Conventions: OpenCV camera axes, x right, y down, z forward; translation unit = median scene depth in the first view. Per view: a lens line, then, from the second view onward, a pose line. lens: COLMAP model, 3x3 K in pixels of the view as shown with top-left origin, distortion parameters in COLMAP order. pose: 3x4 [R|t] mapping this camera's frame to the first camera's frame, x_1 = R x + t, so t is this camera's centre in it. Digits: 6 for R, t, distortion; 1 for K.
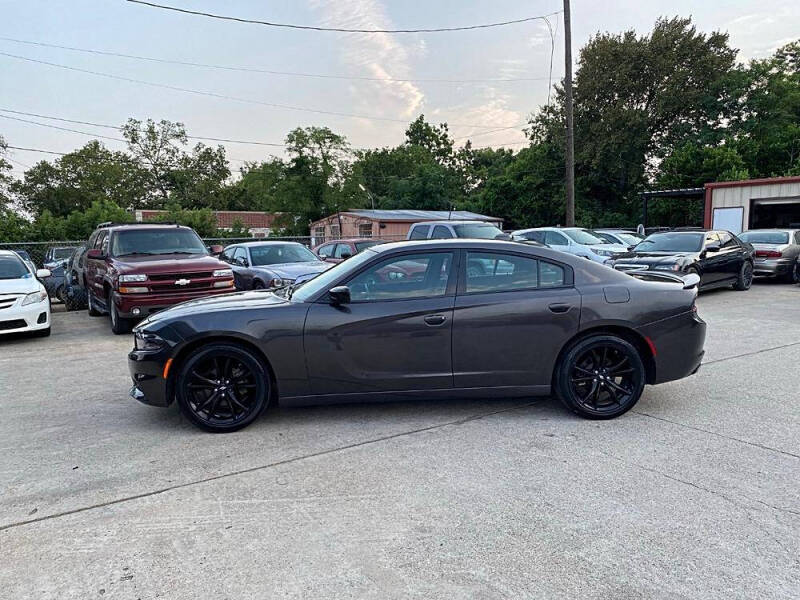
lens RADIAL K [[608.4, 0, 396.5], [0, 608.4, 301.9], [0, 0, 1]] dist [0.060903, -0.090037]
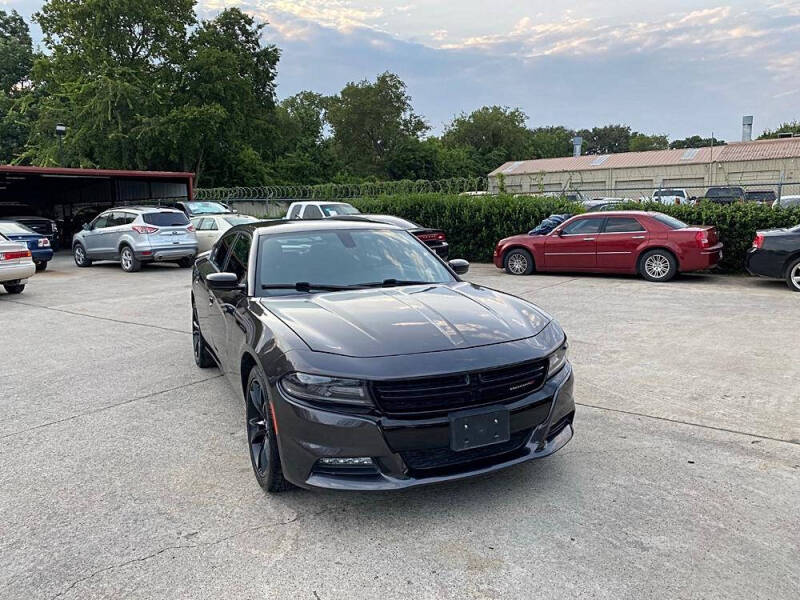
lens RADIAL K [[607.2, 0, 396.4], [0, 607.2, 297.4], [0, 0, 1]] dist [0.029712, -0.033540]
pose [[-0.344718, -0.113929, 0.931767, -0.123788], [0.127308, 0.977763, 0.166652, -0.018042], [-0.930033, 0.176069, -0.322548, 0.172762]]
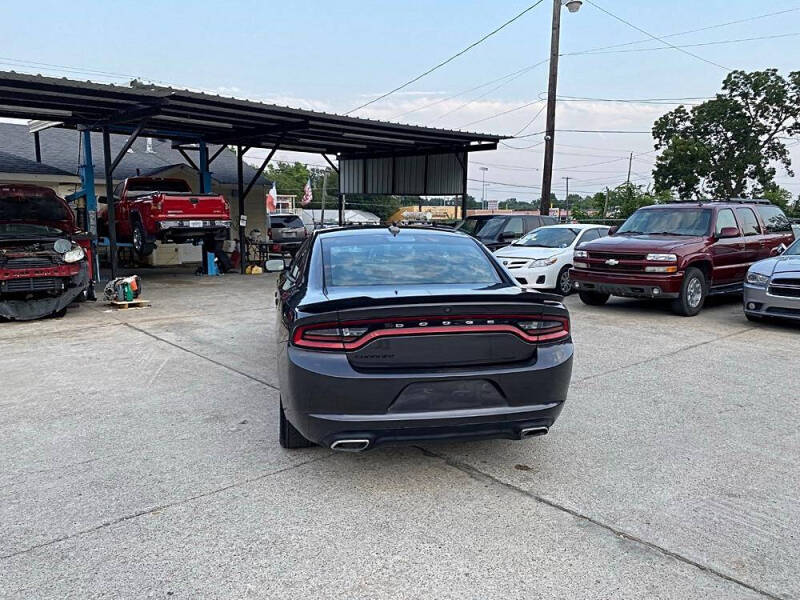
lens RADIAL K [[613.7, 0, 403.5], [0, 613.7, 297.9], [0, 0, 1]] dist [0.030634, -0.030773]
pose [[0.134091, 0.148445, -0.979788, 0.148296], [-0.110619, 0.984780, 0.134062, -0.017838], [0.984776, 0.090406, 0.148471, 0.128881]]
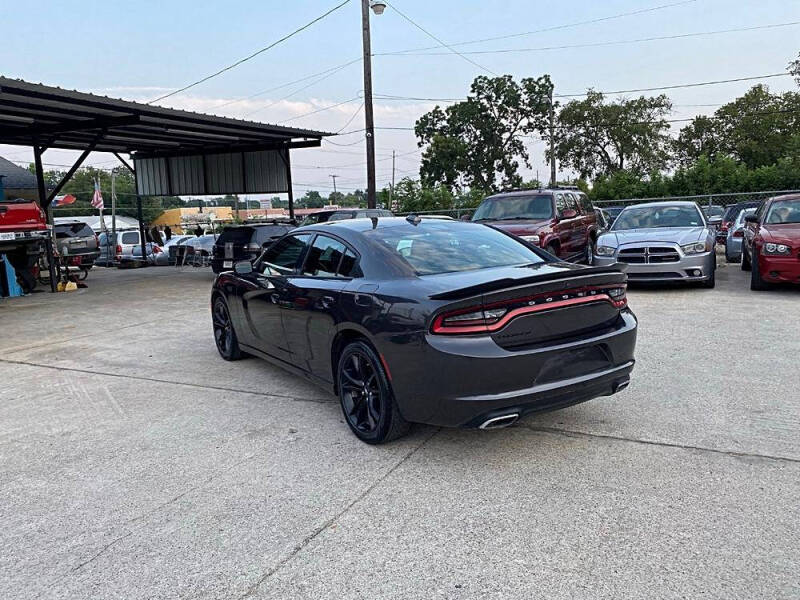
lens RADIAL K [[611.4, 0, 397.0], [0, 611.4, 303.4], [0, 0, 1]] dist [0.040482, -0.049607]
pose [[0.484738, 0.127361, -0.865337, 0.134108], [-0.056217, 0.991833, 0.114488, -0.011782], [0.872851, -0.006850, 0.487939, 0.079872]]
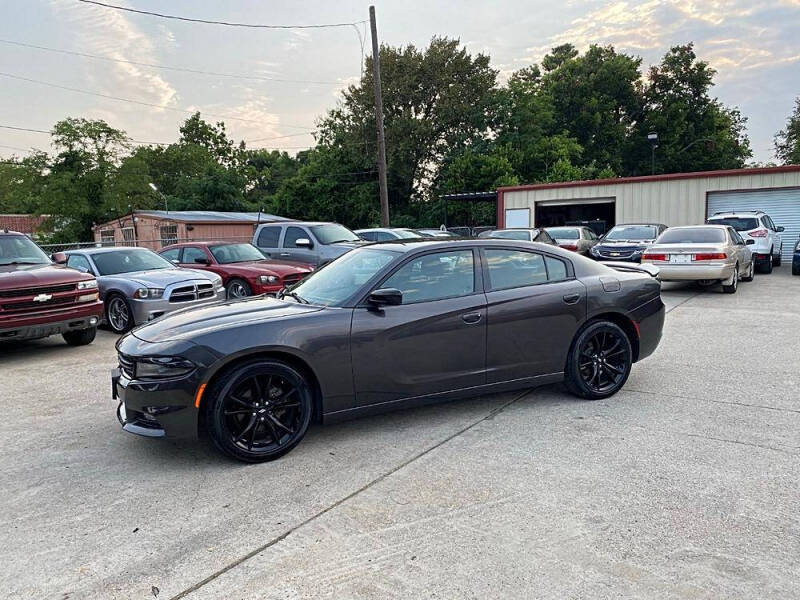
lens RADIAL K [[607.2, 0, 396.4], [0, 607.2, 297.4], [0, 0, 1]] dist [0.029712, -0.033540]
pose [[0.930721, -0.054572, 0.361636, -0.050027], [0.058040, 0.998313, 0.001275, -0.001506], [-0.361096, 0.019803, 0.932318, 0.013697]]
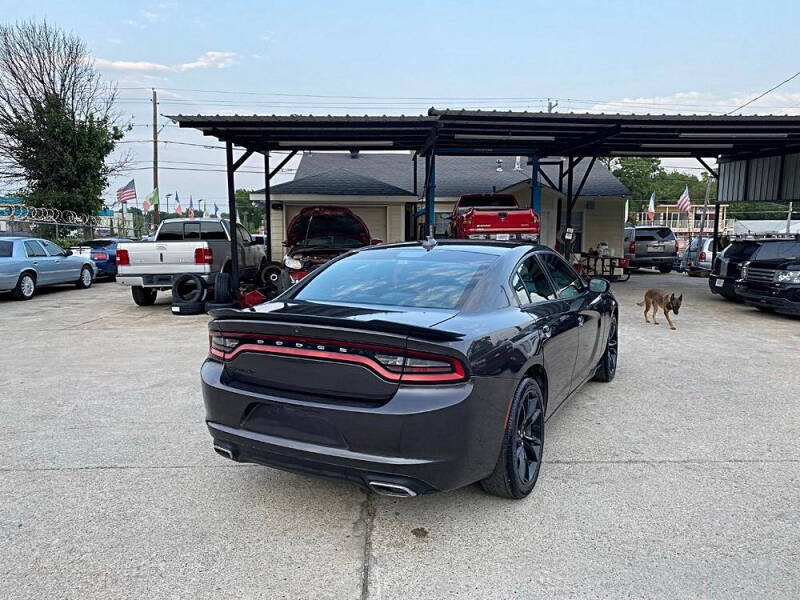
lens RADIAL K [[611.4, 0, 397.0], [0, 611.4, 303.4], [0, 0, 1]] dist [0.040482, -0.049607]
pose [[-0.529276, 0.120857, -0.839798, 0.124846], [-0.079964, 0.978292, 0.191184, -0.025053], [0.844673, 0.168343, -0.508123, 0.198260]]
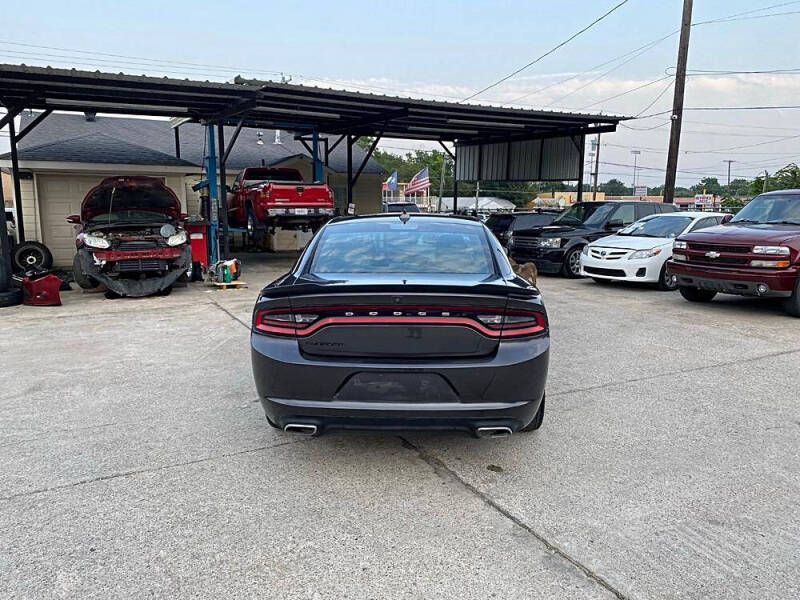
lens RADIAL K [[613.0, 0, 401.0], [0, 613.0, 300.9], [0, 0, 1]] dist [0.051226, -0.076933]
pose [[-0.096649, 0.173175, -0.980137, 0.147223], [-0.106400, 0.977307, 0.183167, -0.020574], [0.989615, 0.121990, -0.076030, 0.154553]]
